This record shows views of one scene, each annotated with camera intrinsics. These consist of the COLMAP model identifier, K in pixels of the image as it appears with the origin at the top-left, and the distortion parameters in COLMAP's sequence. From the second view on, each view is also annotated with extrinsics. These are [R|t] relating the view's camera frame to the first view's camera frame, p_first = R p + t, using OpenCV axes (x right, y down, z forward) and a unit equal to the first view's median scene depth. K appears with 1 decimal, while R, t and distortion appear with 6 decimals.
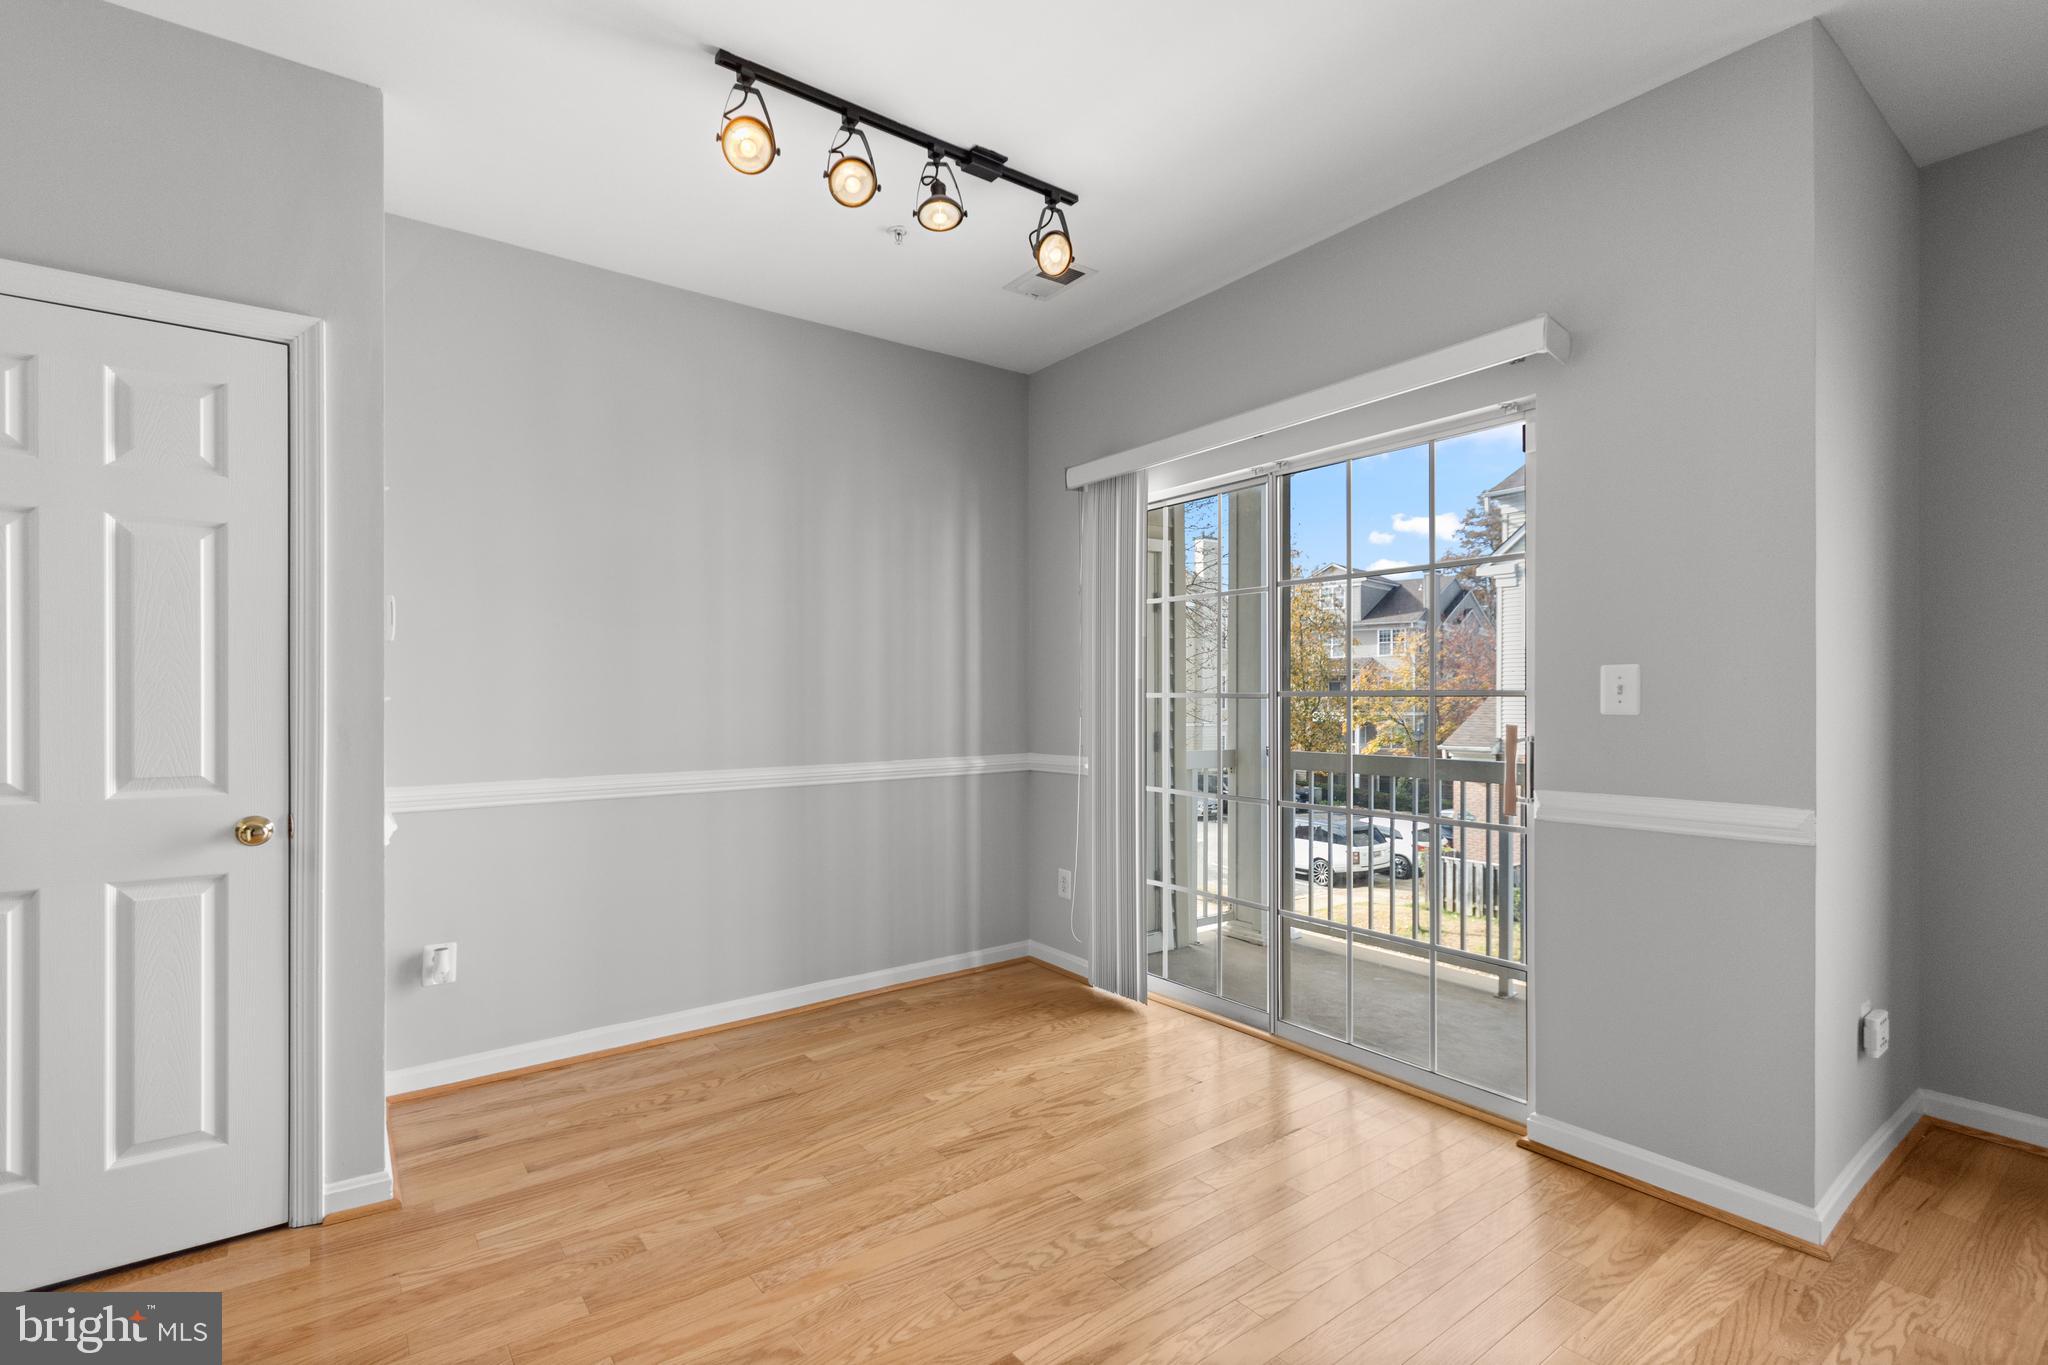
lens RADIAL K [[939.4, 0, 1012.6], [0, 939.4, 699.9], [0, 0, 1]] dist [0.003450, -0.000276]
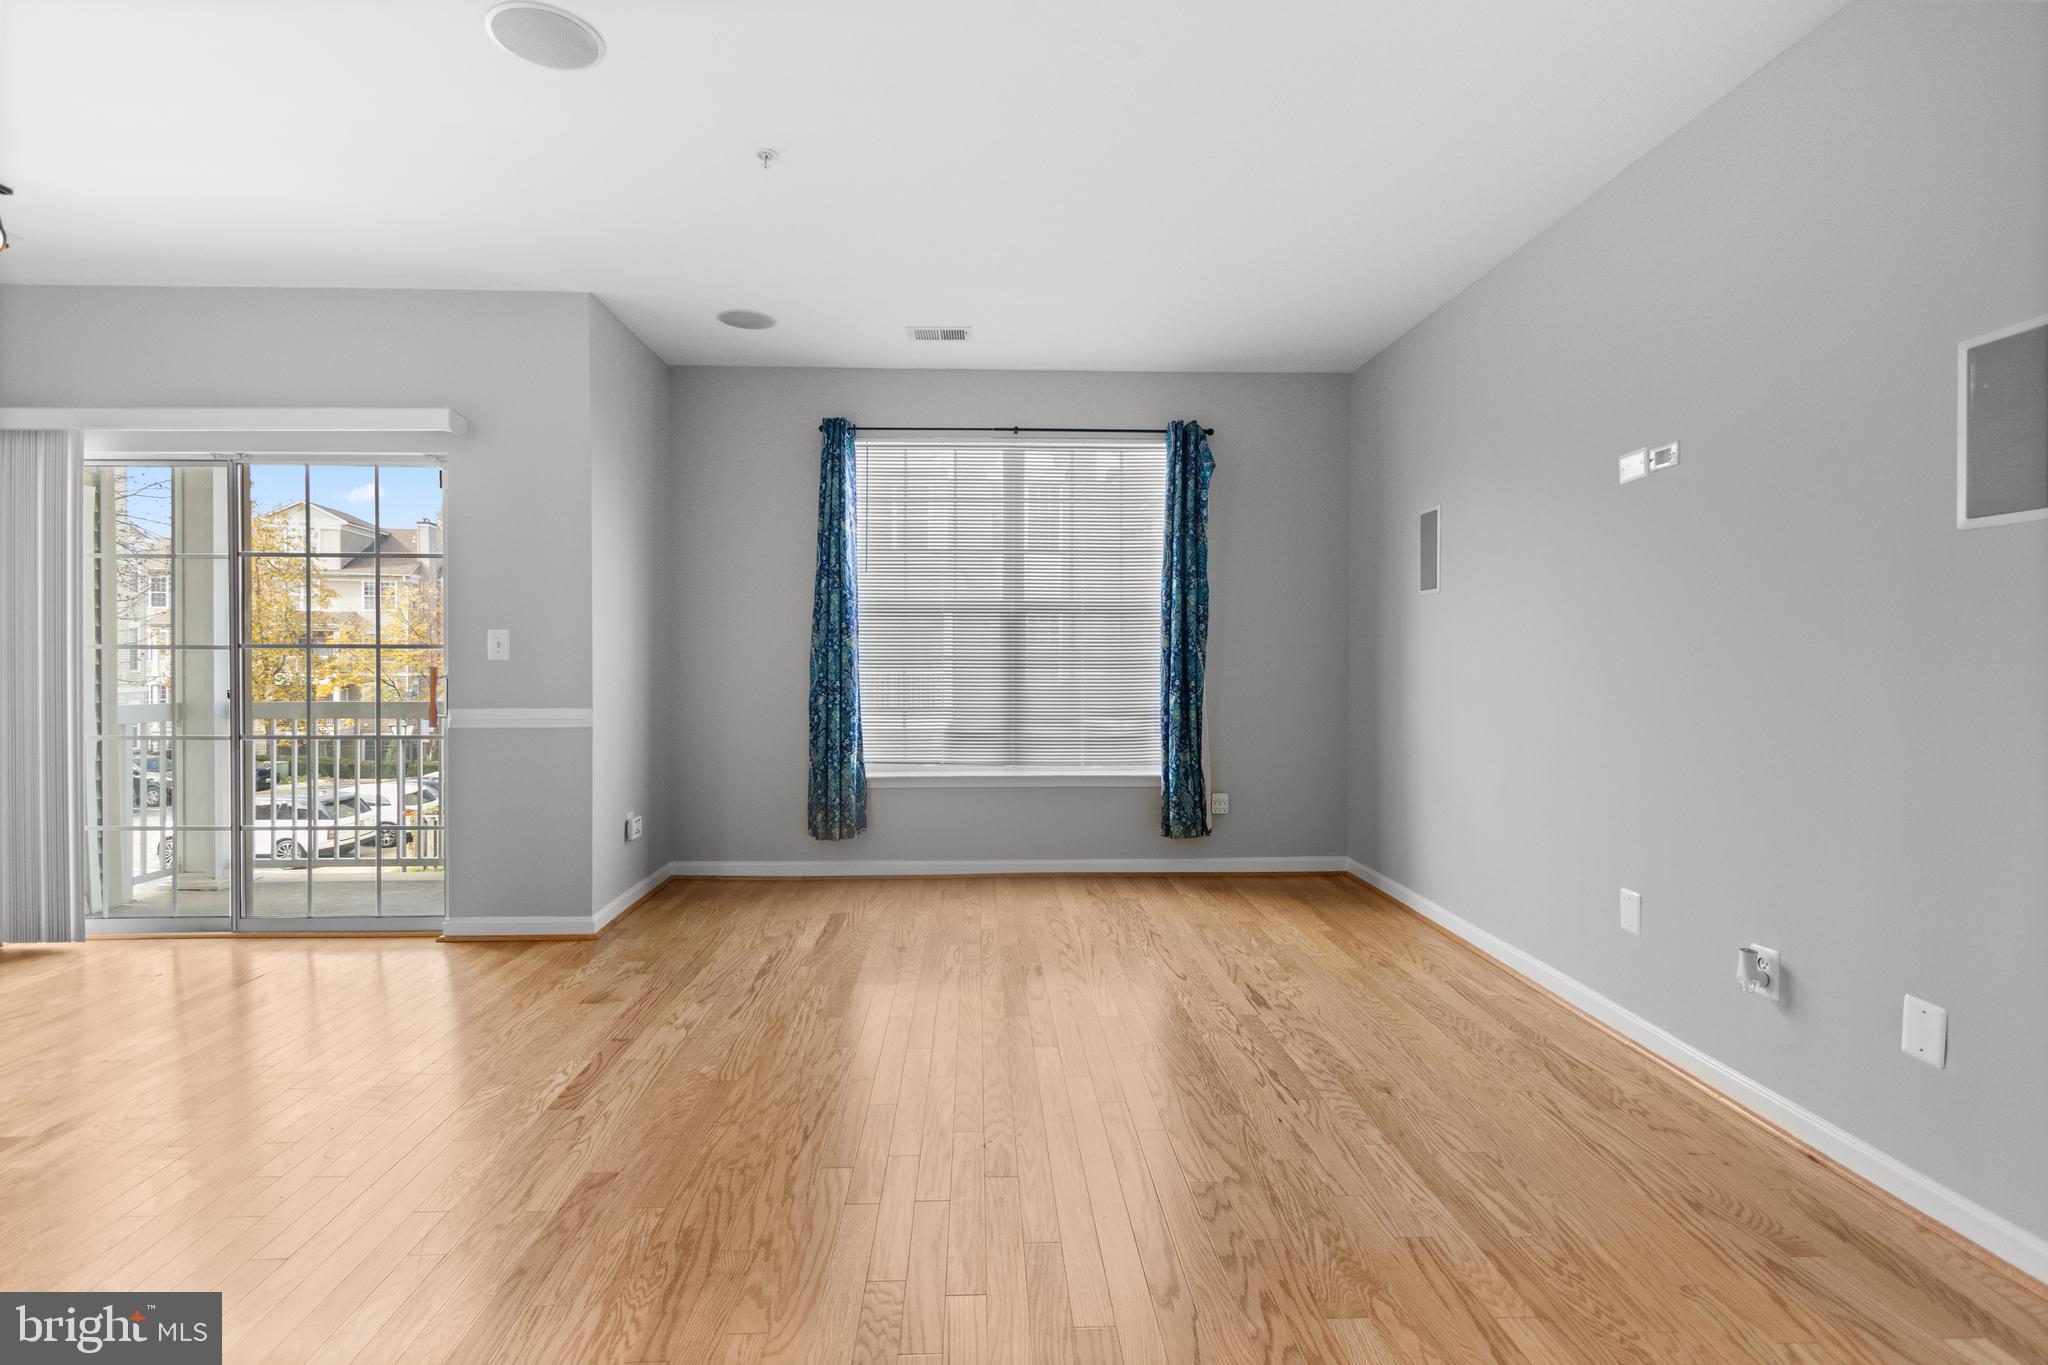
lens RADIAL K [[947.2, 0, 1010.6], [0, 947.2, 669.2], [0, 0, 1]] dist [0.004719, -0.000370]
pose [[0.567006, -0.008150, 0.823673, -0.149740], [-0.000123, 0.999950, 0.009979, 0.010280], [-0.823714, -0.005759, 0.566977, -0.472359]]
